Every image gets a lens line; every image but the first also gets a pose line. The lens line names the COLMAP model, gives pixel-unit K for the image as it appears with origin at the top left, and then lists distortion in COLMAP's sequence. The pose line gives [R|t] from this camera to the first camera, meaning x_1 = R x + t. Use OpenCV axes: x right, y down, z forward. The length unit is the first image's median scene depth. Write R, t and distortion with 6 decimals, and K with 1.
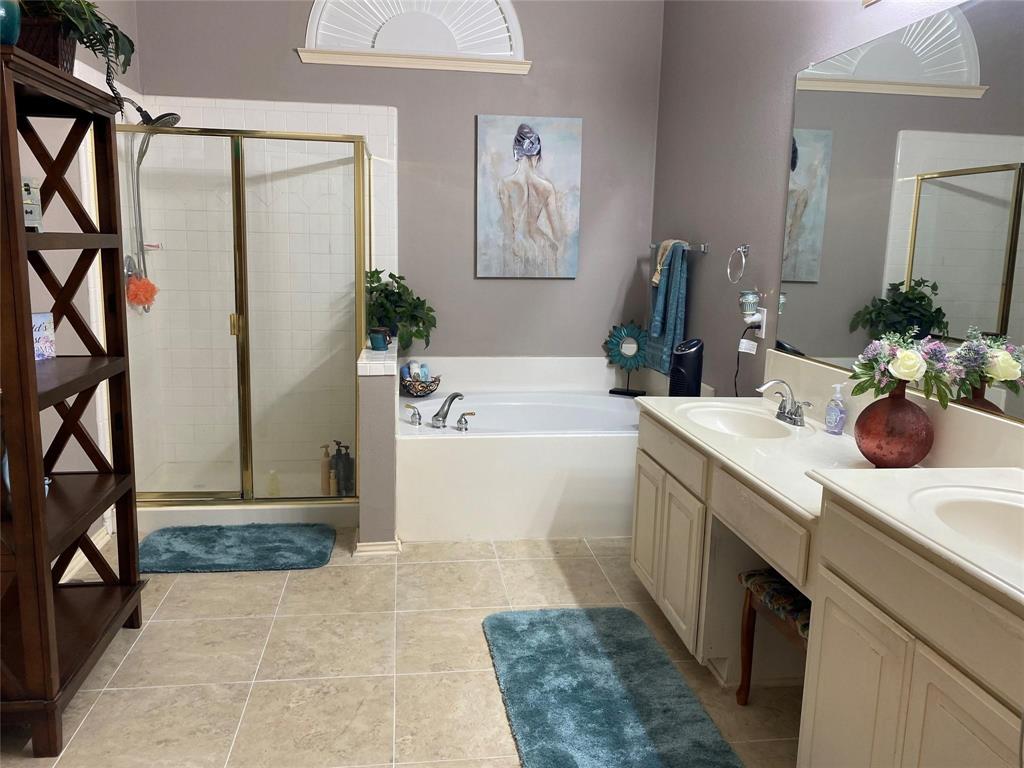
lens RADIAL K [[802.3, 0, 512.3], [0, 802.3, 382.3], [0, 0, 1]] dist [0.029748, -0.023533]
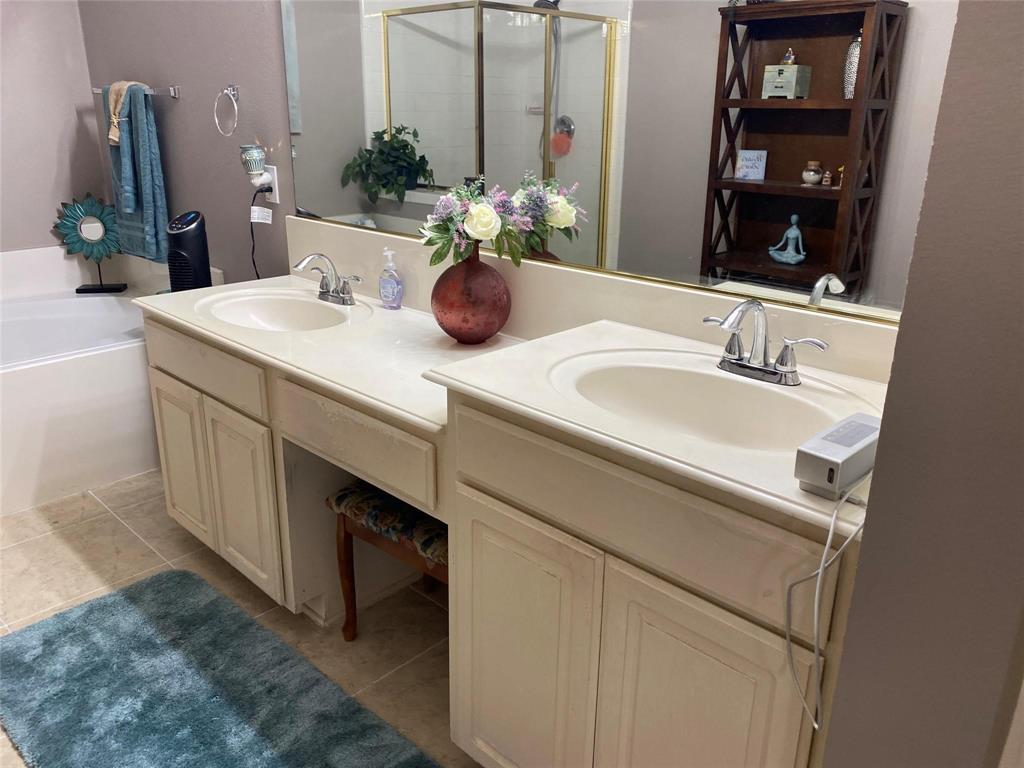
lens RADIAL K [[802.3, 0, 503.3], [0, 802.3, 370.7], [0, 0, 1]] dist [0.029748, -0.023533]
pose [[0.795781, -0.208730, 0.568476, -0.012405], [0.117967, 0.974170, 0.192554, -0.023815], [-0.593984, -0.086169, 0.799849, 0.231133]]
